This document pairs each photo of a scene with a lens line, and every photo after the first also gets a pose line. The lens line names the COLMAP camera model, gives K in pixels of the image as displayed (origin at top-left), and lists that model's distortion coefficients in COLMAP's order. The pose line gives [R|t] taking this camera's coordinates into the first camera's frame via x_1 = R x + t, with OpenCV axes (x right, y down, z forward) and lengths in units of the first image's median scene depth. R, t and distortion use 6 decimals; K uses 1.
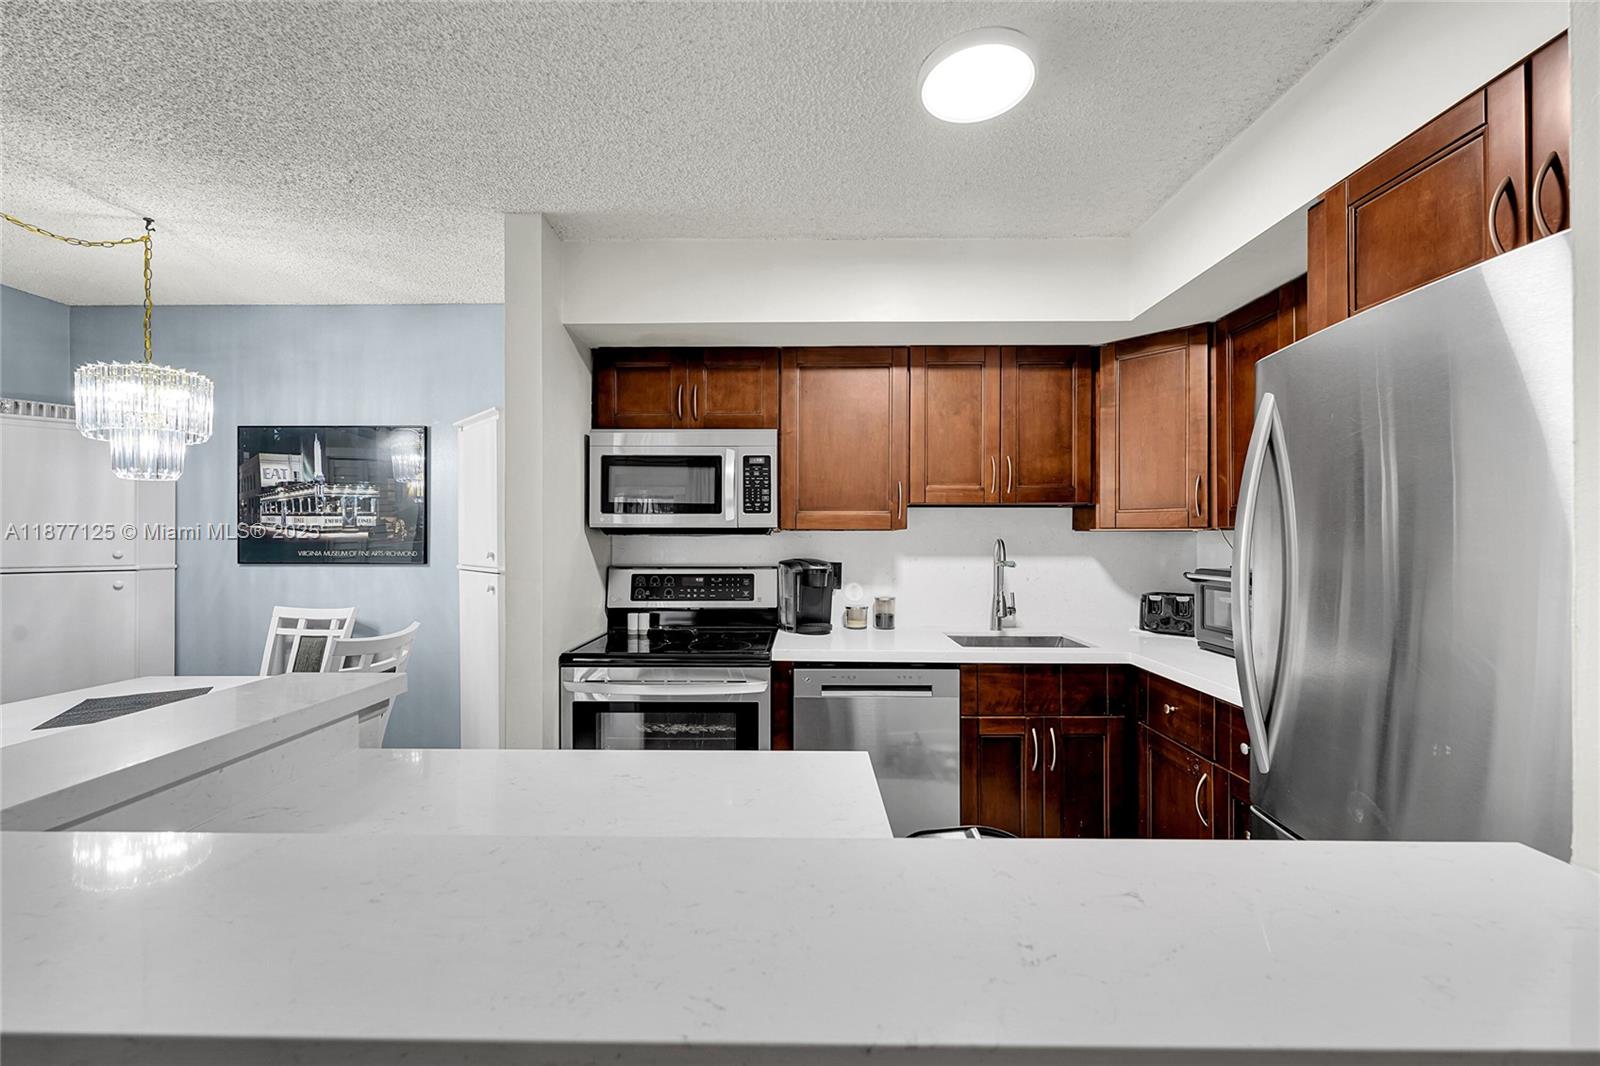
lens RADIAL K [[637.0, 0, 793.7], [0, 637.0, 536.9], [0, 0, 1]] dist [-0.000024, 0.000021]
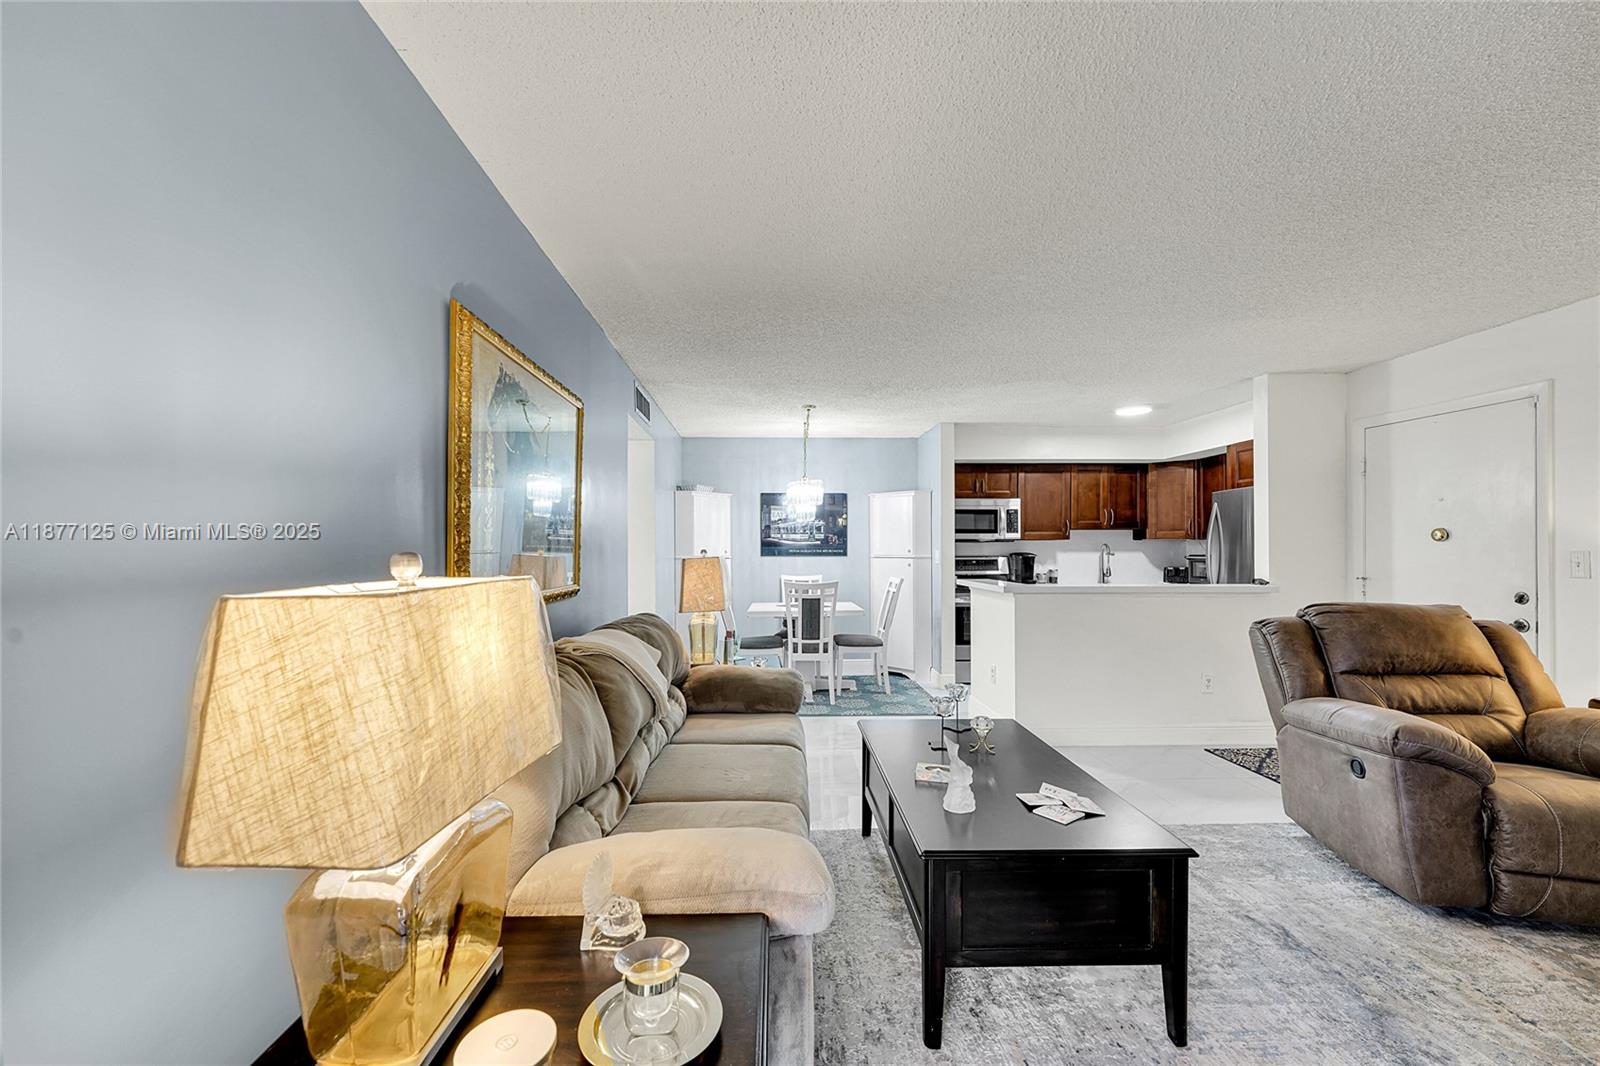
lens RADIAL K [[635.8, 0, 787.0], [0, 635.8, 546.4], [0, 0, 1]] dist [0.000112, -0.000022]
pose [[0.999051, -0.002334, 0.043489, -0.926061], [0.002481, 0.999991, -0.003315, 0.017759], [-0.043480, 0.003420, 0.999048, -1.255554]]
